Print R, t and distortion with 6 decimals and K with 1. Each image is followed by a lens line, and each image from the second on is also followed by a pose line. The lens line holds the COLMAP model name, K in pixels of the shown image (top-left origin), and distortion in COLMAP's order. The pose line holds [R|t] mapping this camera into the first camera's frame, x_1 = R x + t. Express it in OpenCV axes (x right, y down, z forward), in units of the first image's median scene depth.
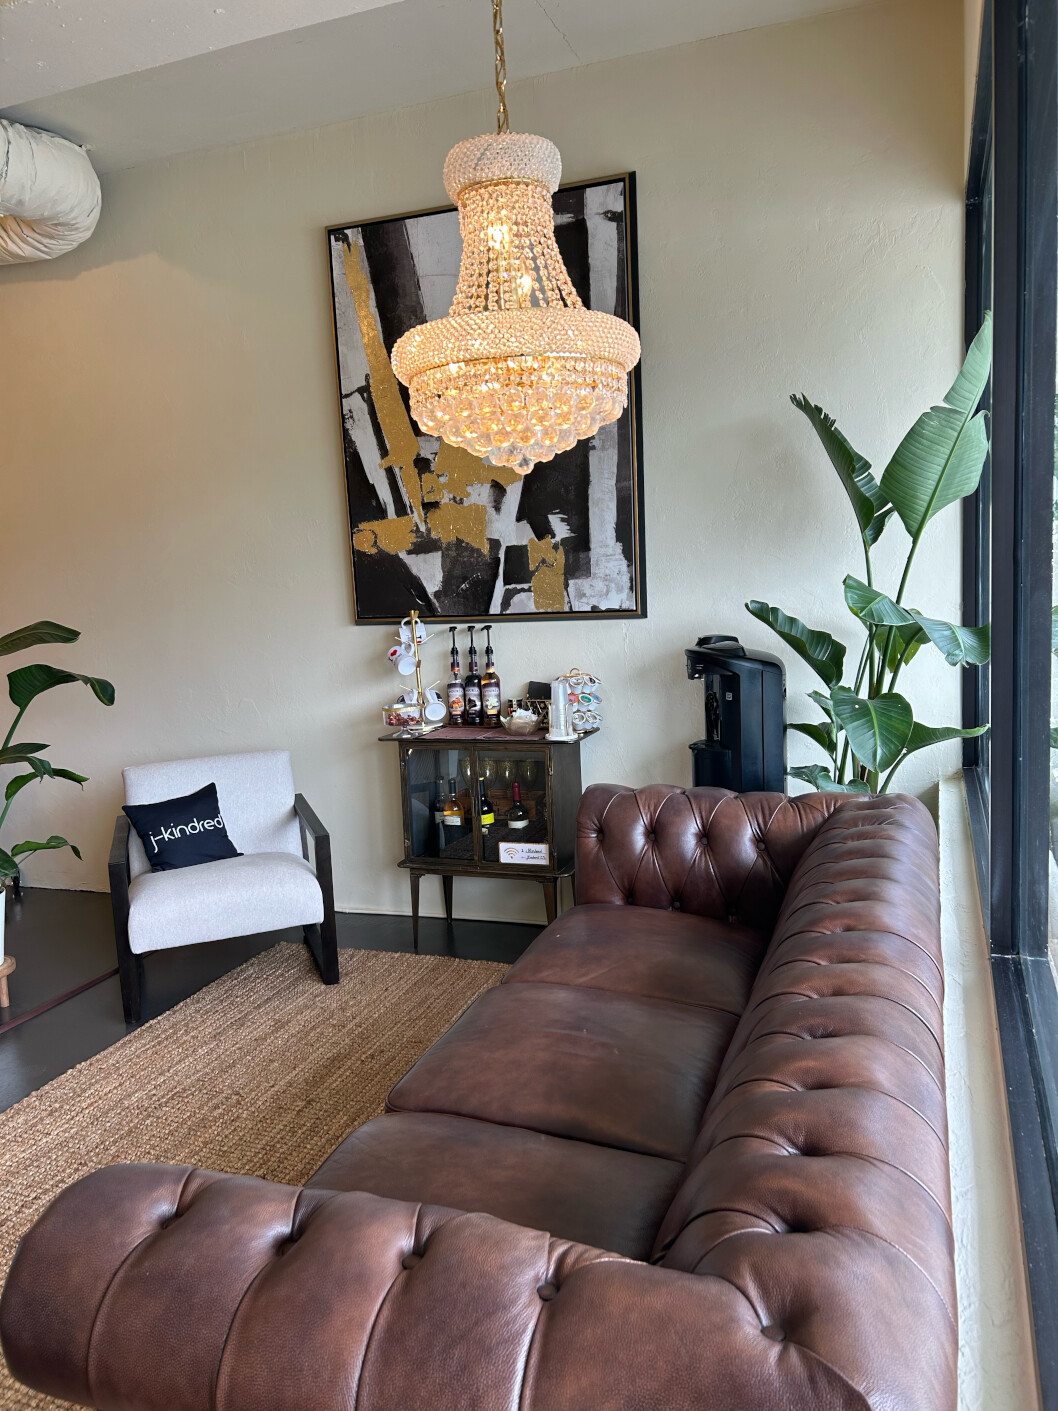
lens RADIAL K [[1041.6, 0, 530.9], [0, 1041.6, 703.8], [0, 0, 1]] dist [0.051176, -0.057961]
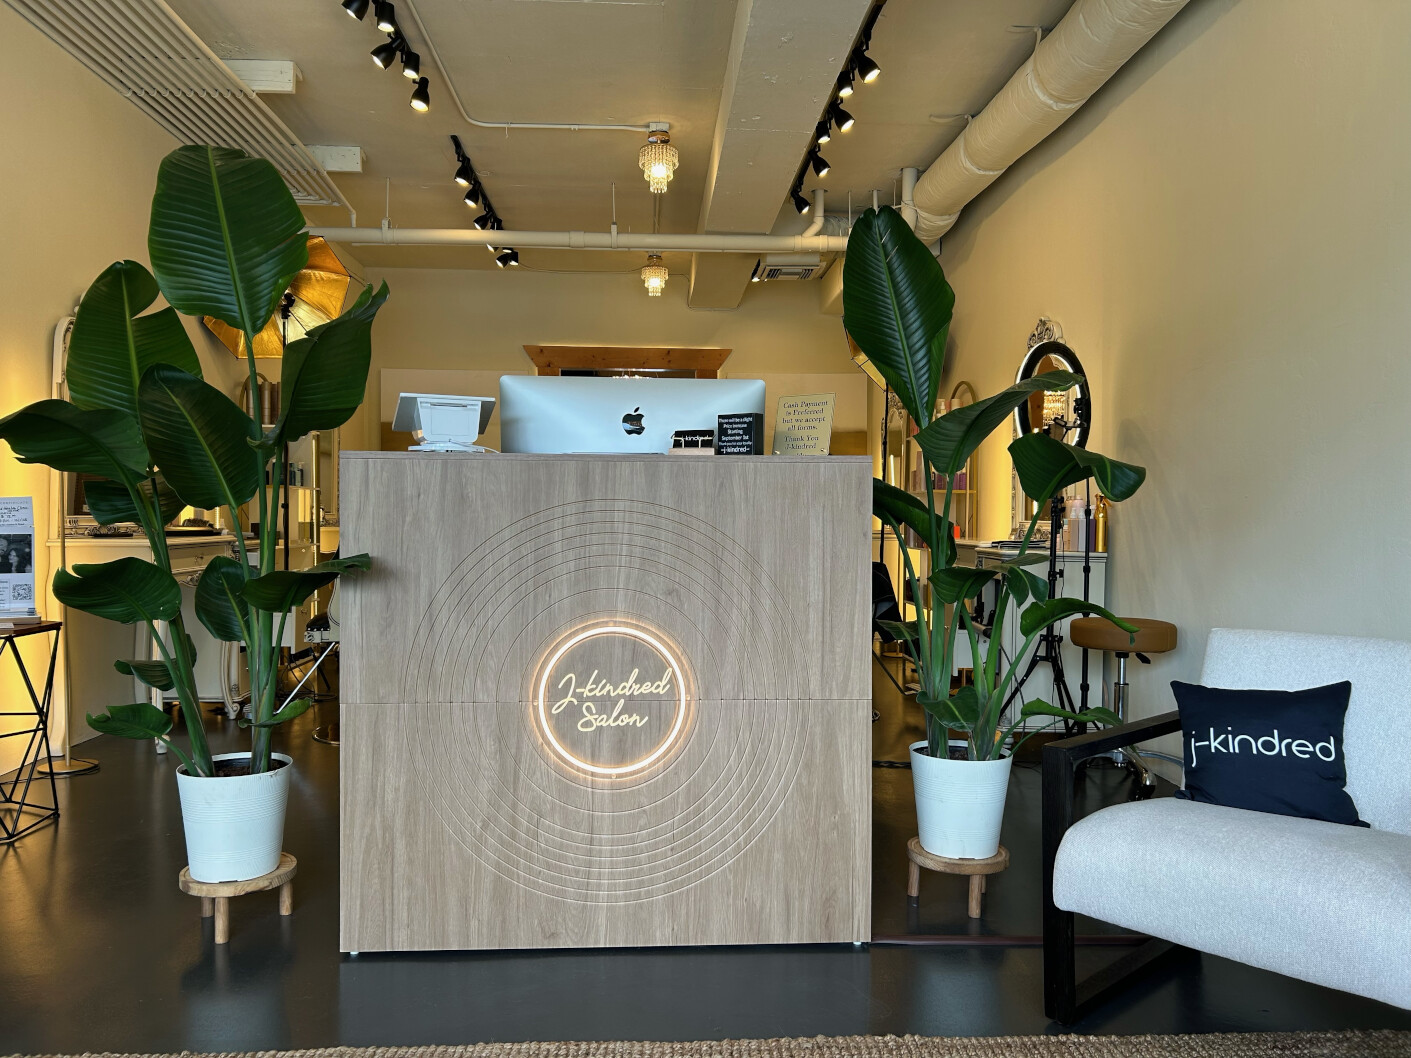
lens RADIAL K [[1041.6, 0, 708.0], [0, 1041.6, 526.4], [0, 0, 1]] dist [0.051176, -0.057961]
pose [[0.413164, 0.075802, -0.907496, 0.055343], [-0.161825, 0.986781, 0.008749, 0.046386], [0.896163, 0.143241, 0.419969, 0.477774]]
